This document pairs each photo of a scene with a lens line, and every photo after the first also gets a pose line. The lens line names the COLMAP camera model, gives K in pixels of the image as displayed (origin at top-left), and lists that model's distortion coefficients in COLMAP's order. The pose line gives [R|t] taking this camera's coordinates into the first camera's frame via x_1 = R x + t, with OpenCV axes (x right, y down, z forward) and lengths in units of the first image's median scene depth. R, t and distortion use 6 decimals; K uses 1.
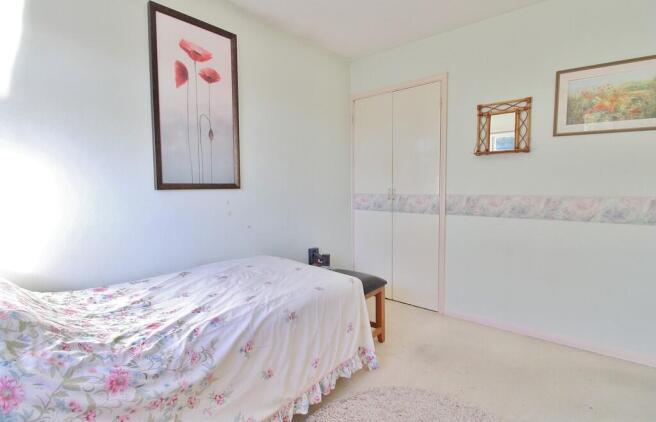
lens RADIAL K [[315.2, 0, 328.0], [0, 315.2, 211.0], [0, 0, 1]] dist [-0.007223, -0.001169]
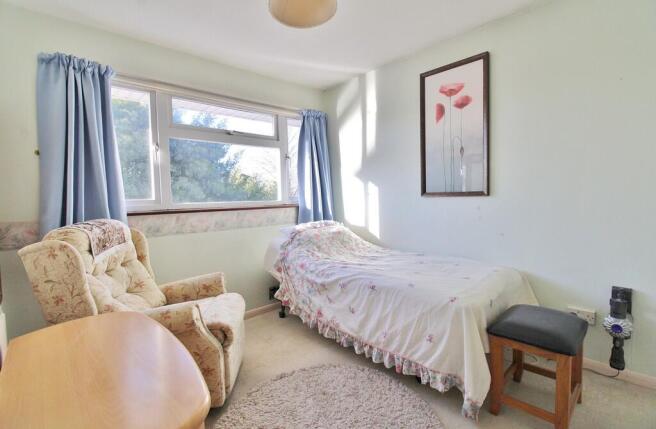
lens RADIAL K [[309.2, 0, 328.0], [0, 309.2, 214.5], [0, 0, 1]] dist [0.004266, -0.015829]
pose [[-0.117225, 0.068098, -0.990768, 1.108507], [-0.054983, 0.995671, 0.074941, -0.077744], [0.991582, 0.063260, -0.112973, 0.812407]]
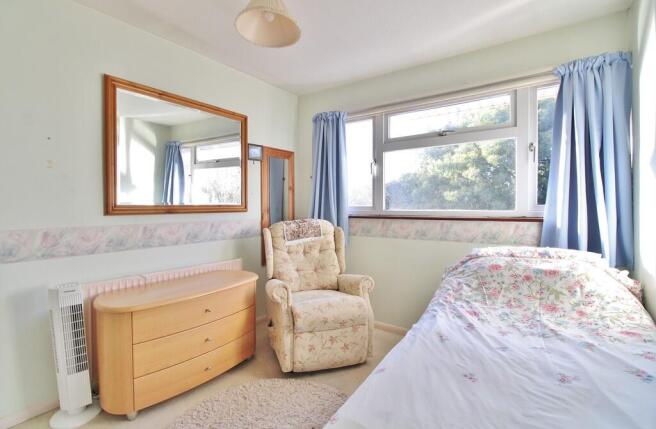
lens RADIAL K [[309.2, 0, 328.0], [0, 309.2, 214.5], [0, 0, 1]] dist [0.004266, -0.015829]
pose [[-0.994934, 0.014653, -0.099456, 0.133368], [0.003656, 0.993939, 0.109870, -0.143921], [0.100463, 0.108950, -0.988958, 1.597238]]
